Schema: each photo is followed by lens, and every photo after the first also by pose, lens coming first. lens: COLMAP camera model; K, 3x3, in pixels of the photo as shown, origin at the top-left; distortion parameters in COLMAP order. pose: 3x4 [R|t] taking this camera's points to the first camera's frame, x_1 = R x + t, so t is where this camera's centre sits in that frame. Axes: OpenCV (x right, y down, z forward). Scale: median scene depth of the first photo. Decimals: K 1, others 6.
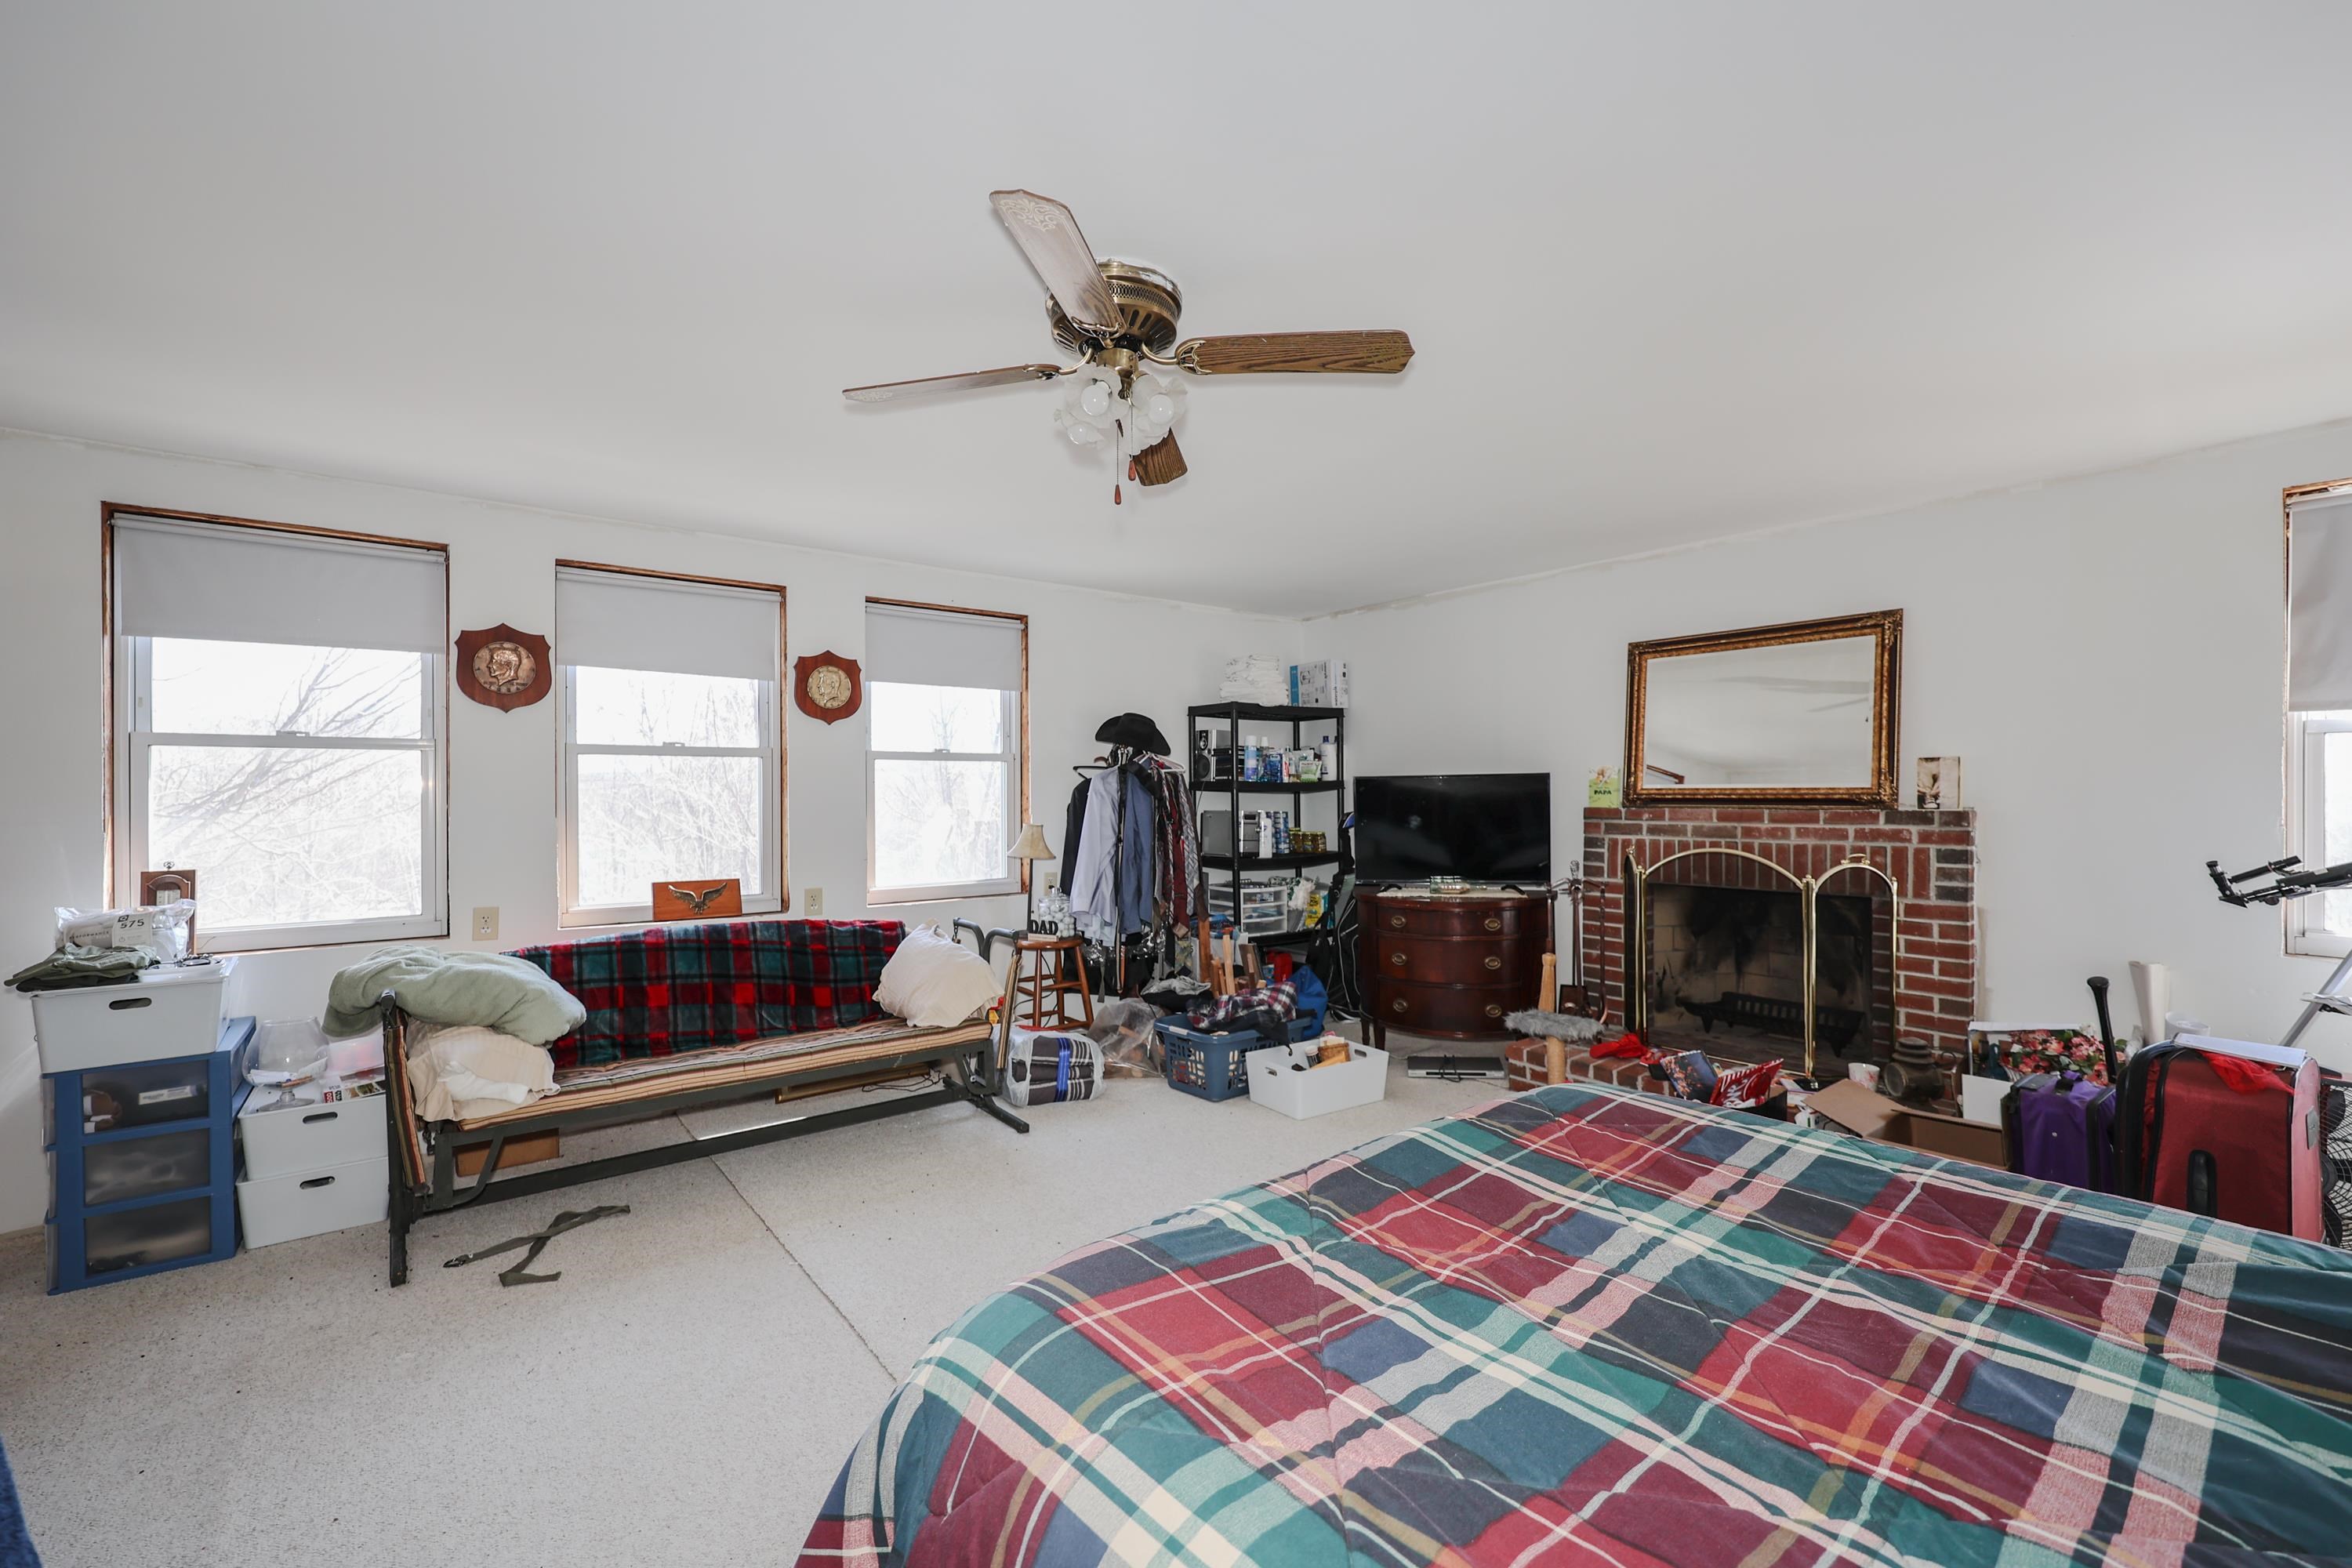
lens RADIAL K [[950.5, 0, 1173.1], [0, 950.5, 792.0], [0, 0, 1]] dist [0.000817, 0.000091]
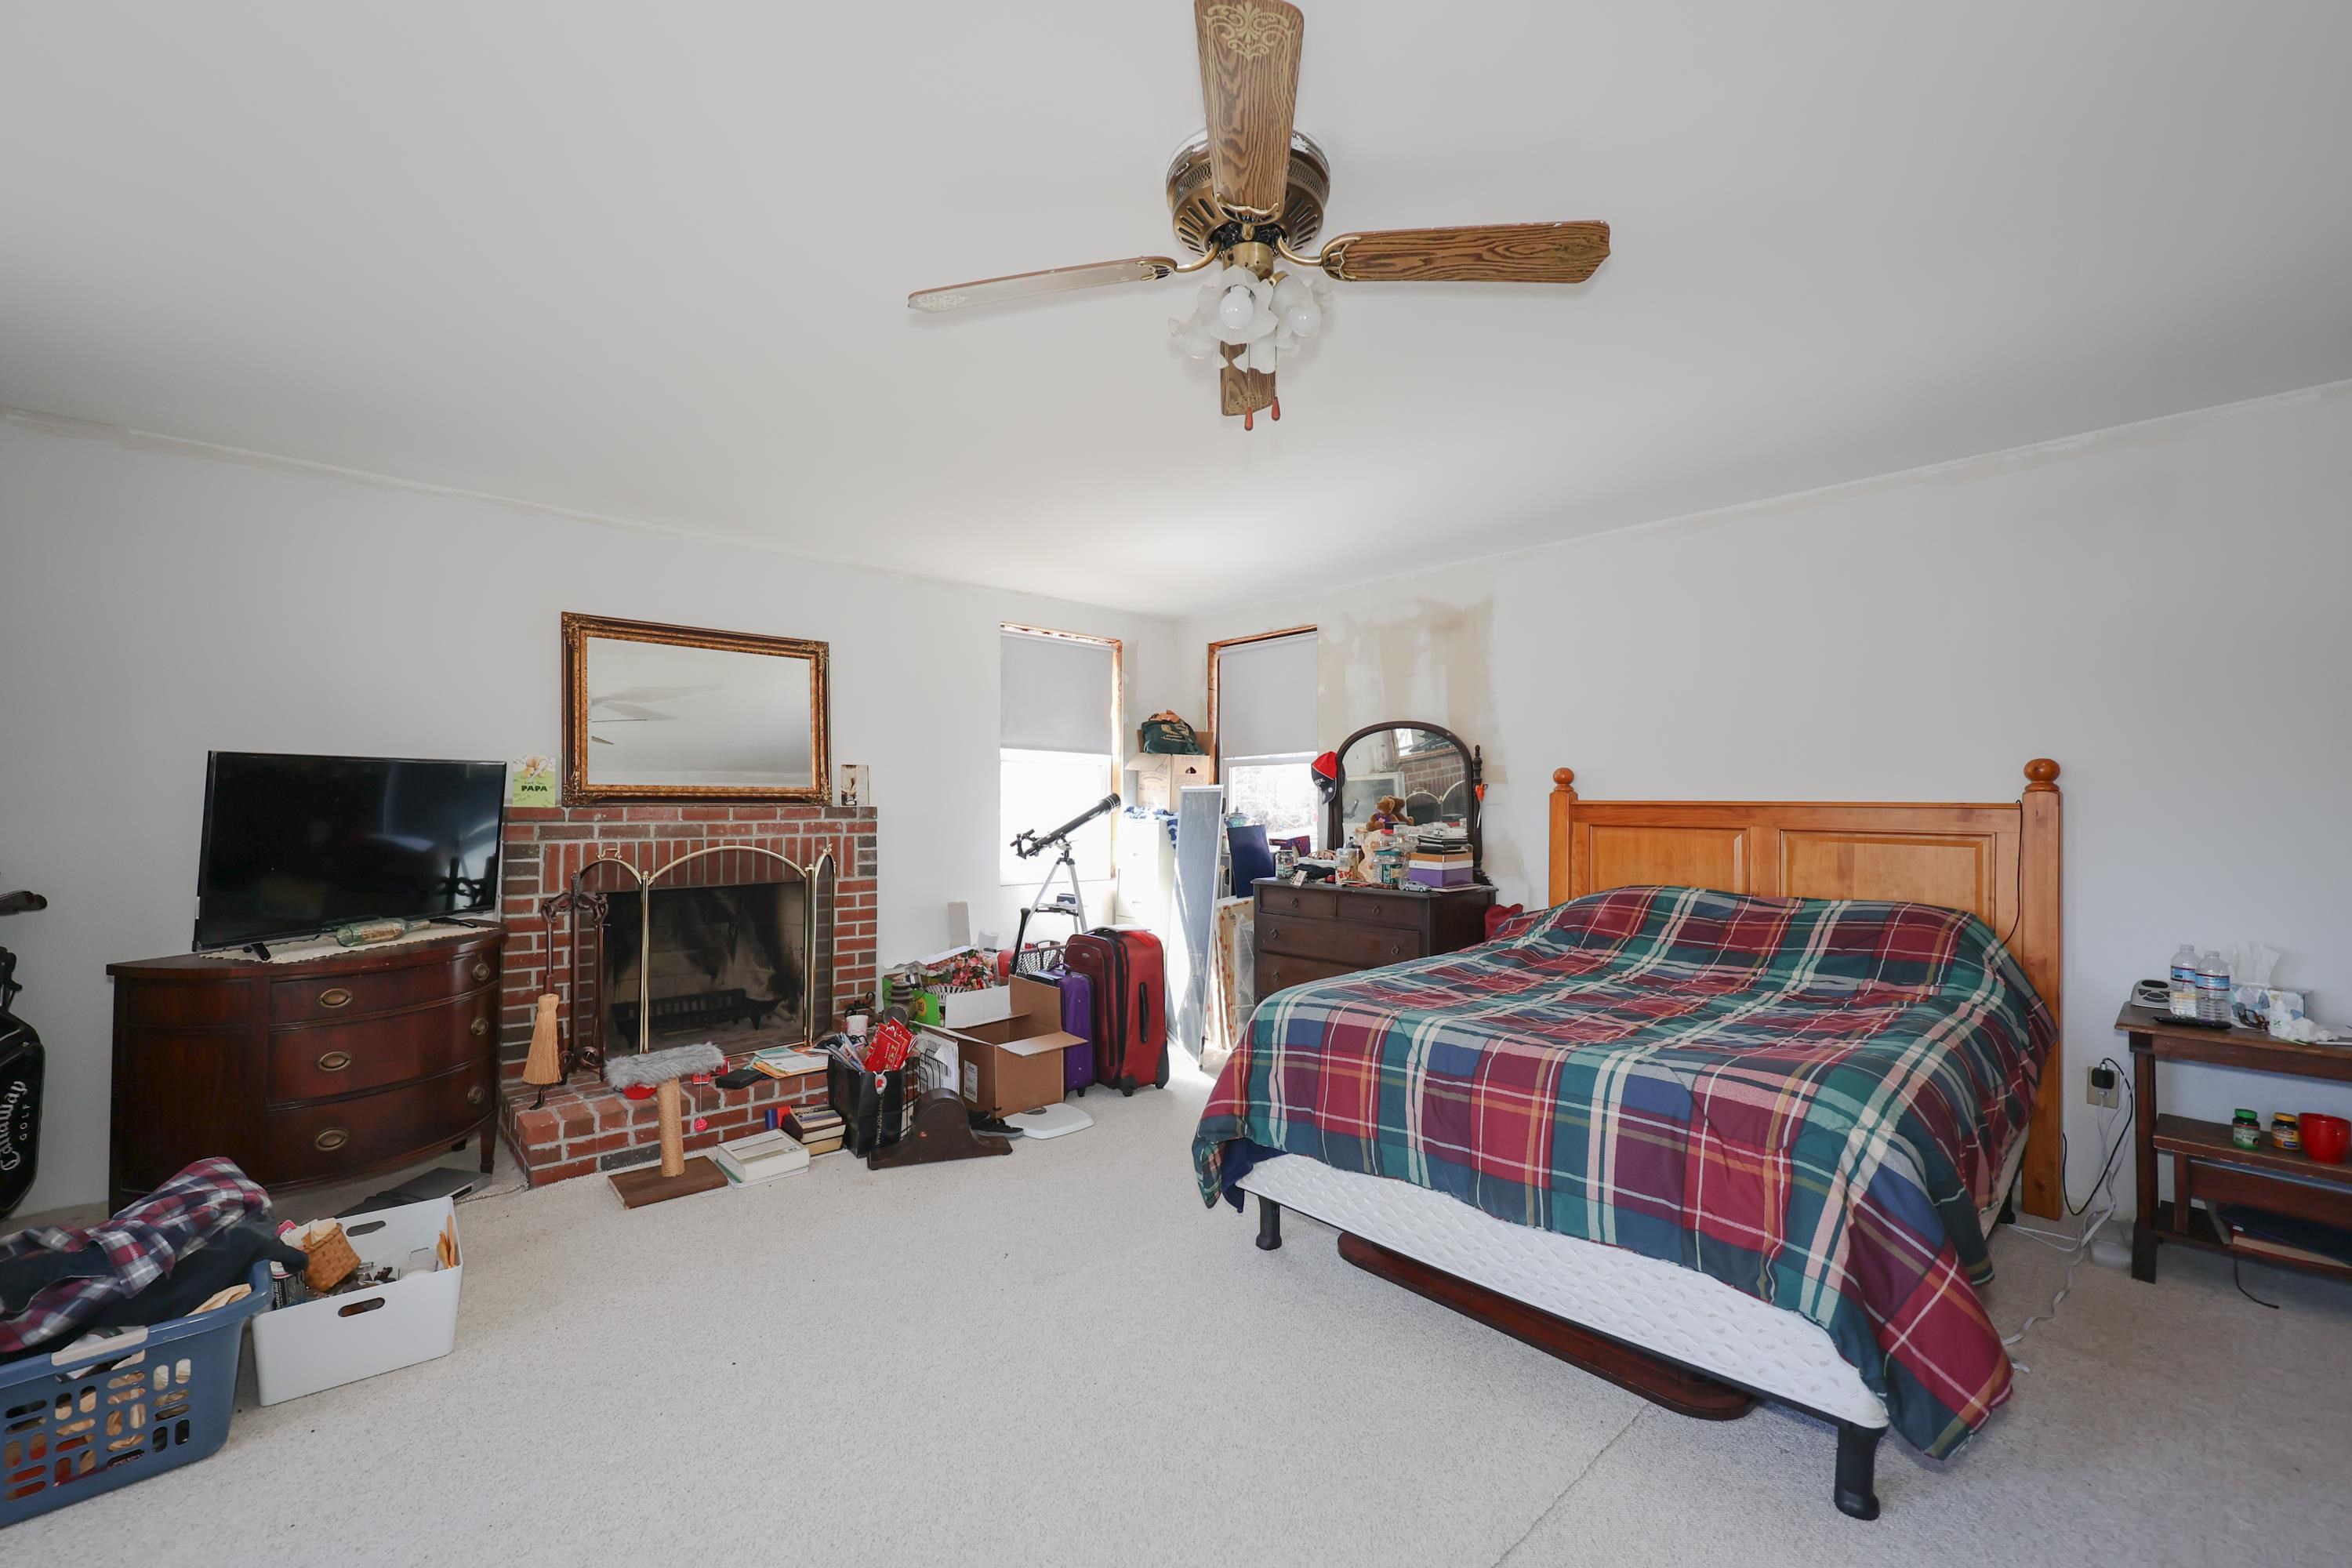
lens RADIAL K [[950.5, 0, 1174.2], [0, 950.5, 794.5], [0, 0, 1]] dist [0.000817, 0.000091]
pose [[-0.056913, 0.010825, 0.998320, -0.471475], [-0.003828, 0.999932, -0.011061, 0.014917], [-0.998372, -0.004451, -0.056868, 0.612575]]
